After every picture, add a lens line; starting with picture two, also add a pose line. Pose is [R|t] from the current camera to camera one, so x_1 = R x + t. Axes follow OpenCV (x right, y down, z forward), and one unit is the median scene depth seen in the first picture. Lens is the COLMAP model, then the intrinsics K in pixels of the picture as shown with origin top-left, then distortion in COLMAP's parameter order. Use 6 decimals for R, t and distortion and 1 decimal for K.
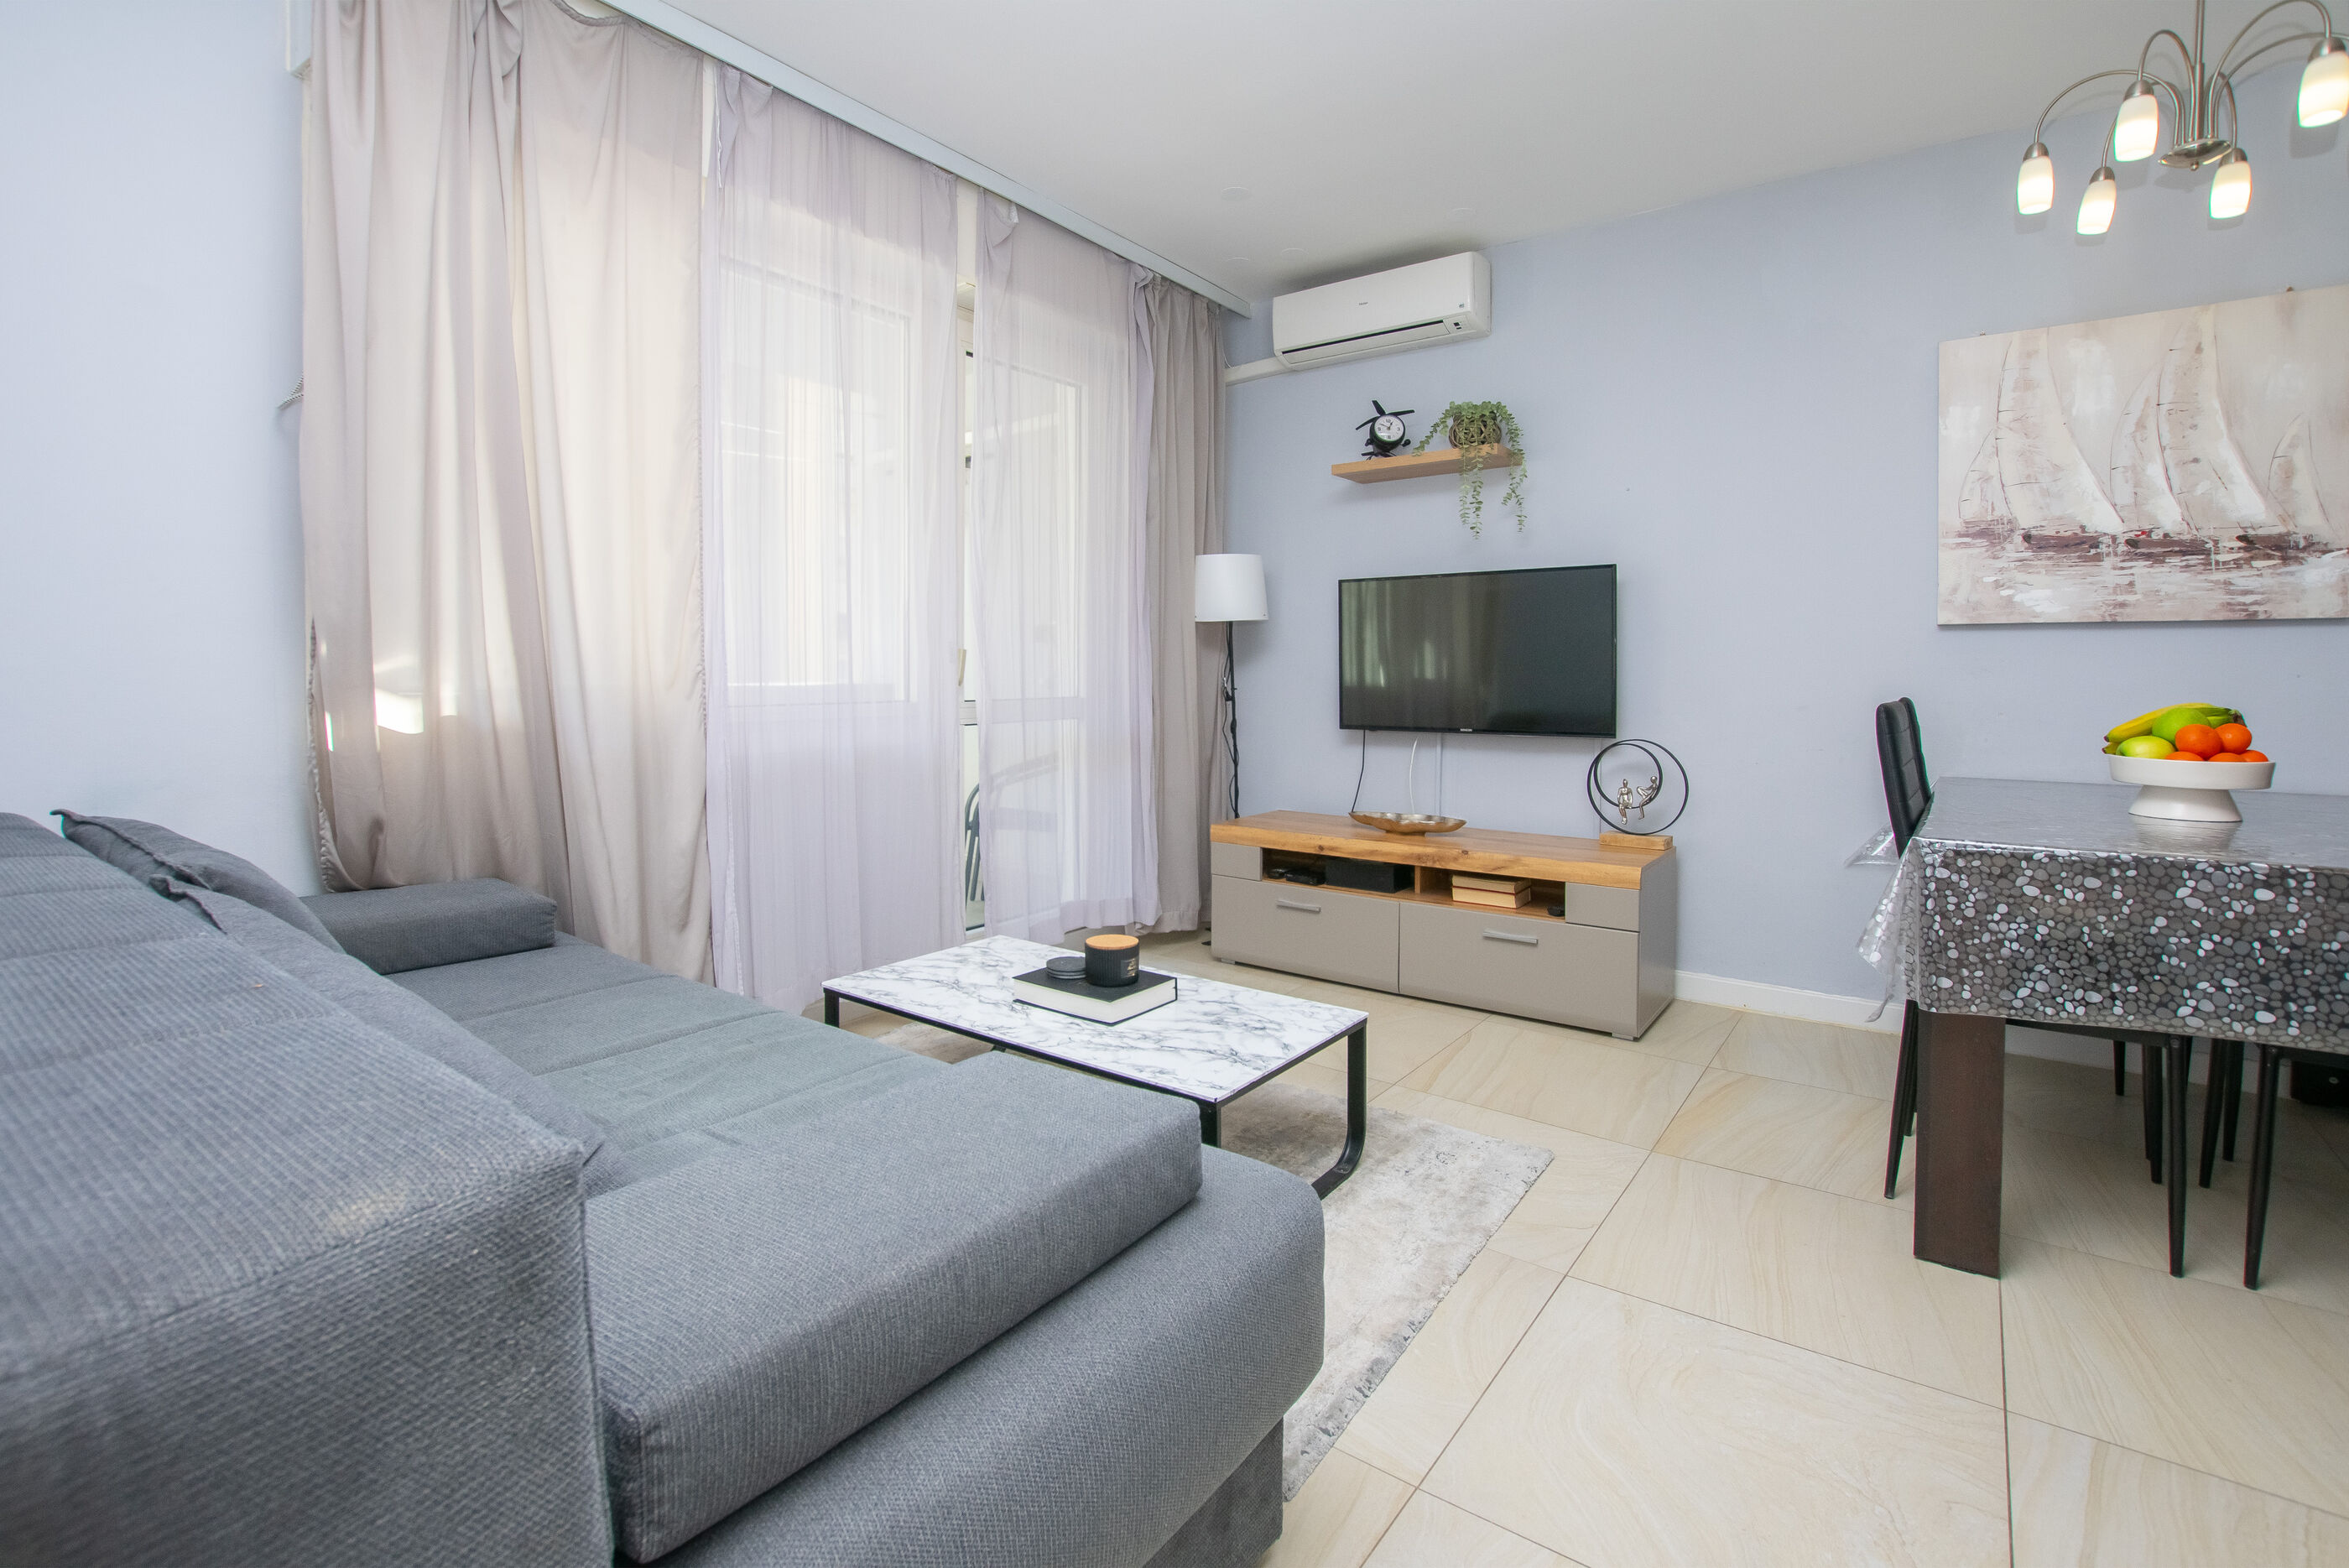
lens RADIAL K [[1048.8, 0, 1202.1], [0, 1048.8, 688.2], [0, 0, 1]] dist [-0.003177, -0.003095]
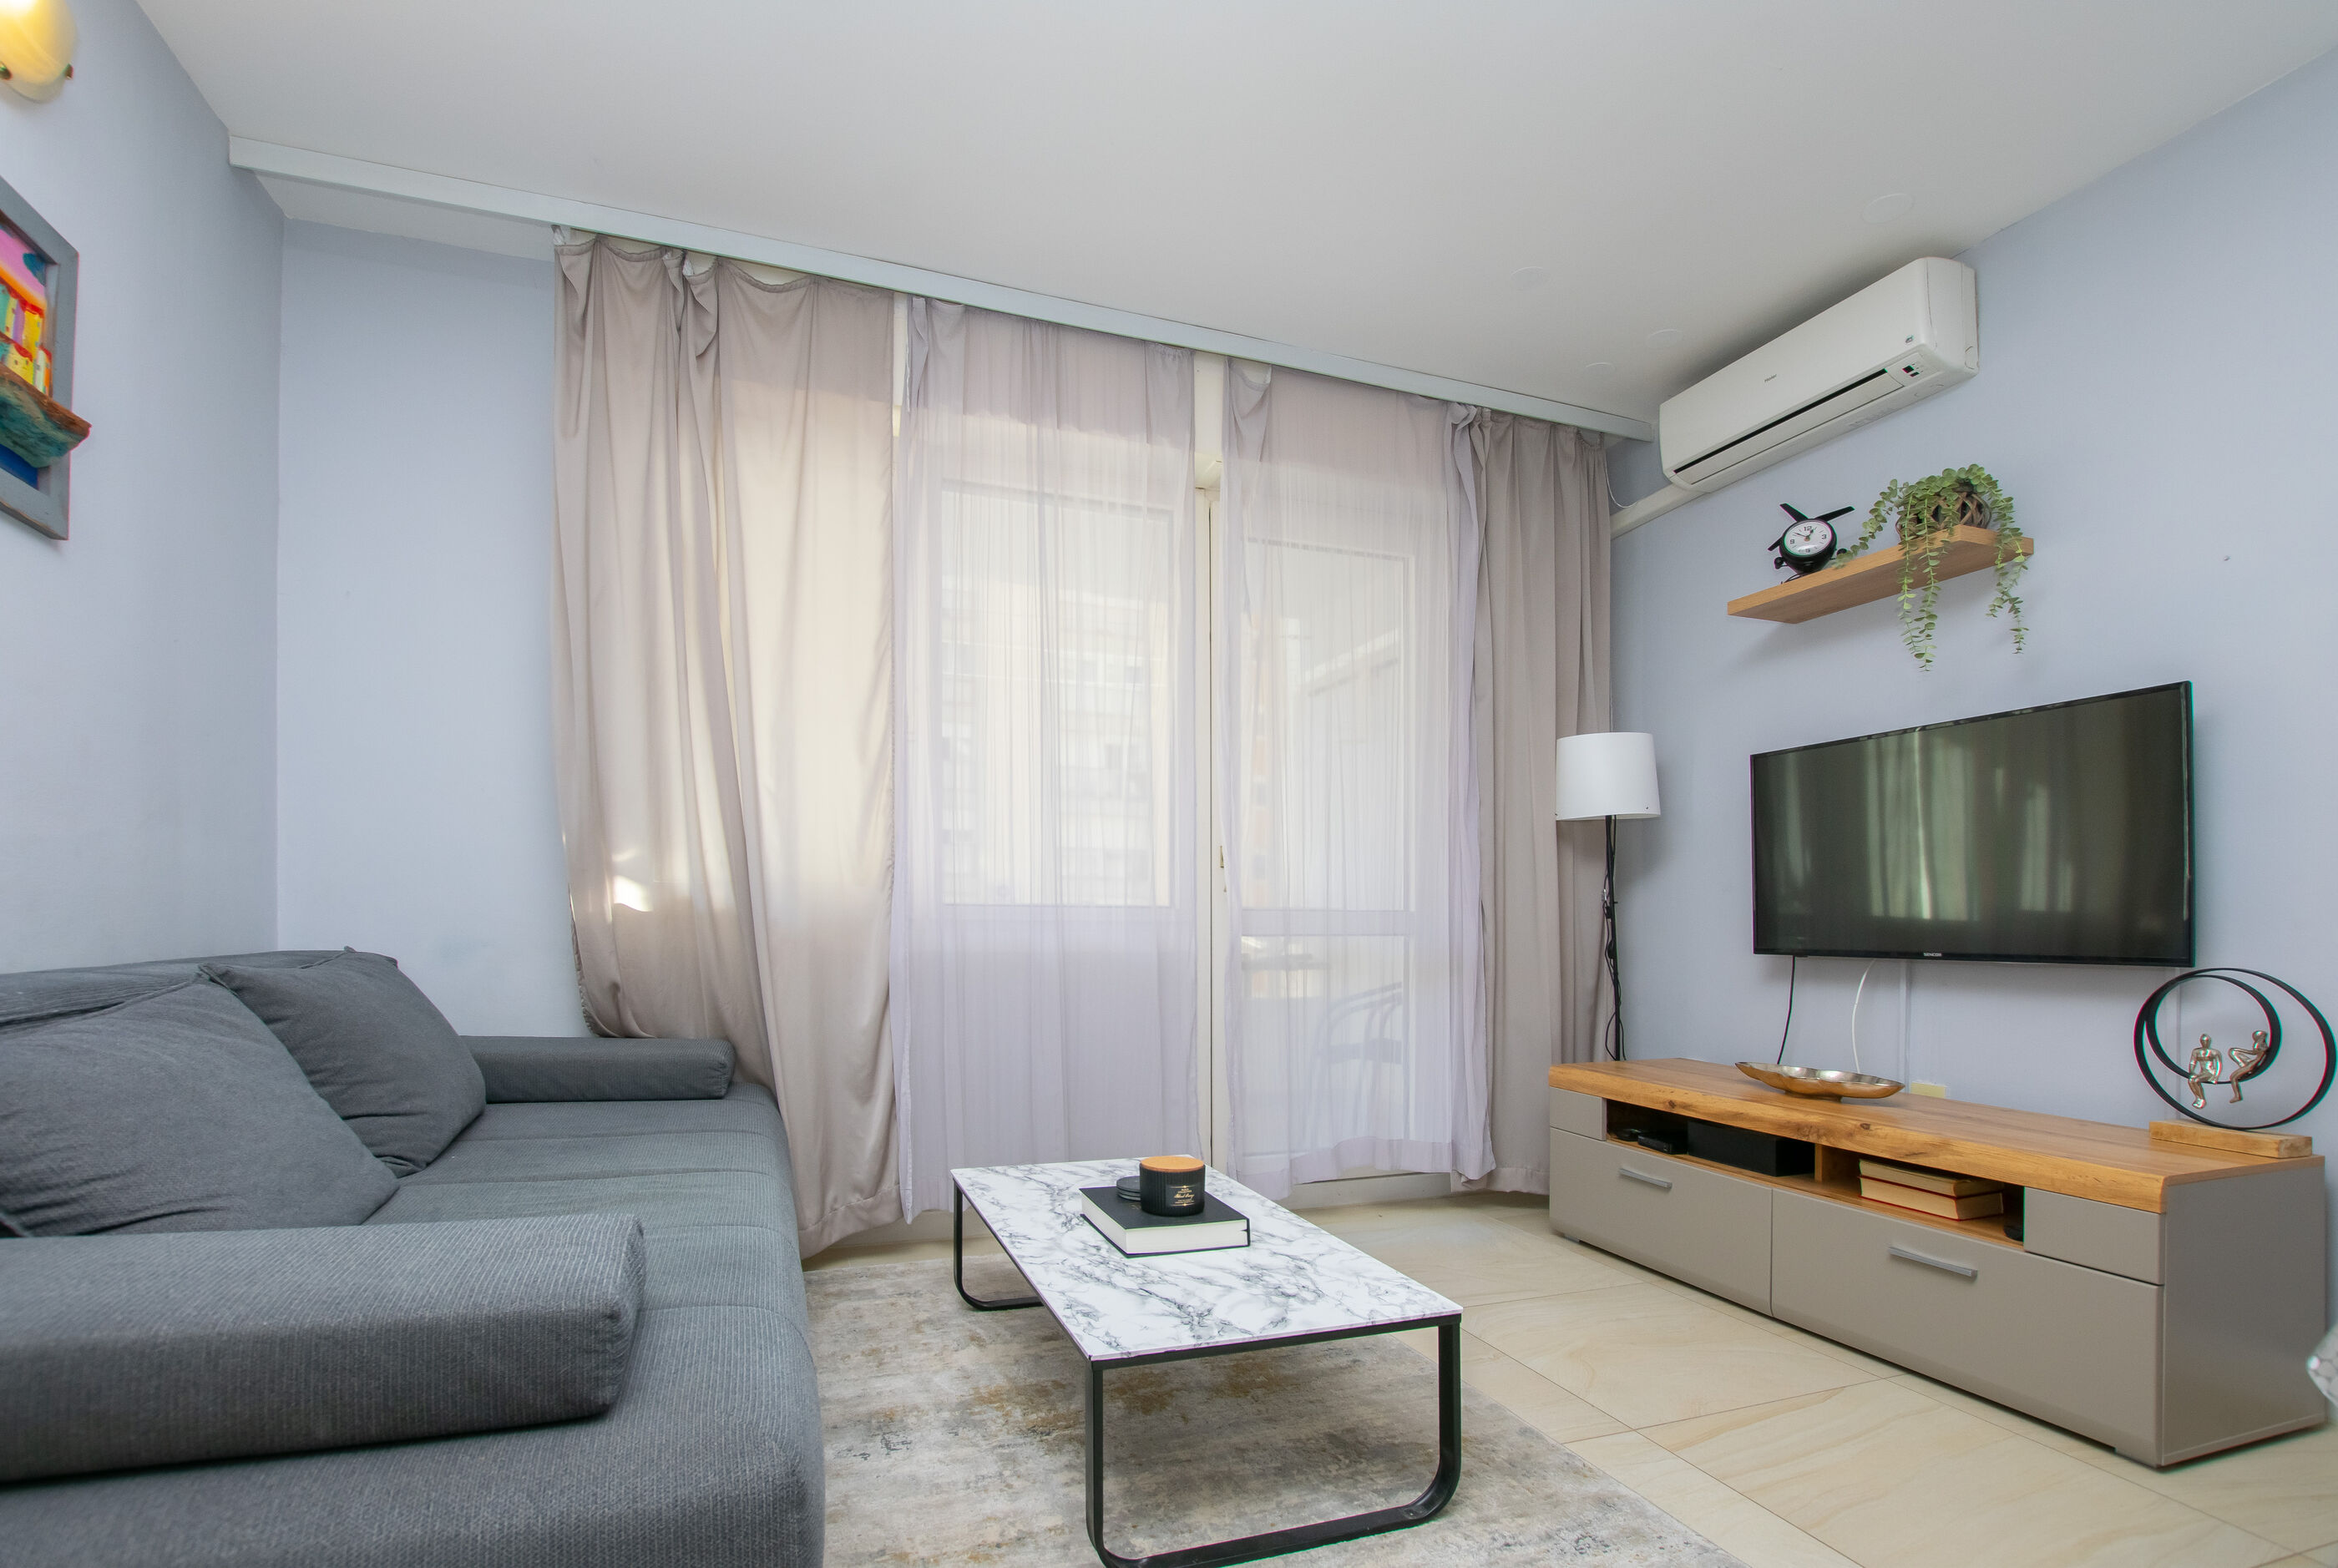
lens RADIAL K [[1070.7, 0, 1222.2], [0, 1070.7, 917.4], [0, 0, 1]] dist [0.003784, -0.001090]
pose [[0.838378, -0.002121, -0.545085, 0.261753], [-0.010450, 0.999746, -0.019962, 0.036815], [0.544989, 0.022432, 0.838143, 0.173034]]
